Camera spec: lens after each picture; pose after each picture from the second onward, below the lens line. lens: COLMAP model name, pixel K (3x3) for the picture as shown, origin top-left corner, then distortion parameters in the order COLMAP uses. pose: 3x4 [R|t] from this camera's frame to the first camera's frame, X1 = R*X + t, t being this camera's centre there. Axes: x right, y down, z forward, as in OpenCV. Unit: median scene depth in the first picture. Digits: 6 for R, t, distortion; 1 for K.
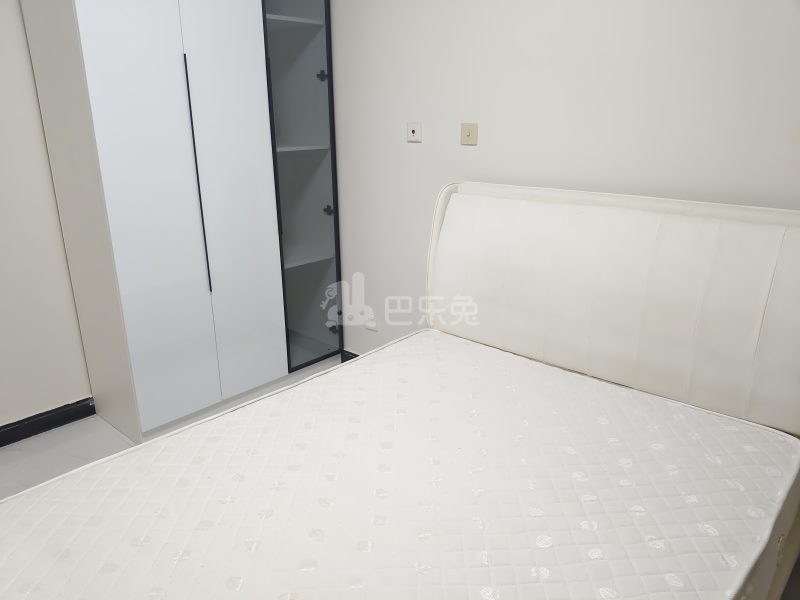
lens RADIAL K [[597.8, 0, 399.3], [0, 597.8, 300.5], [0, 0, 1]] dist [0.031655, -0.007299]
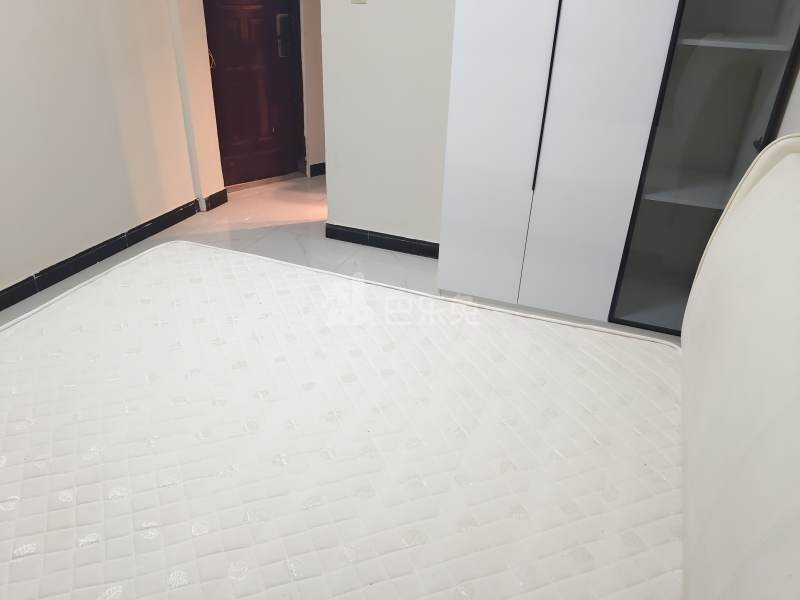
lens RADIAL K [[597.8, 0, 397.9], [0, 597.8, 301.1], [0, 0, 1]] dist [0.031655, -0.007299]
pose [[0.327538, 0.461595, -0.824409, 0.455950], [-0.301299, 0.878013, 0.371902, -0.145545], [0.895510, 0.126581, 0.426660, 0.427669]]
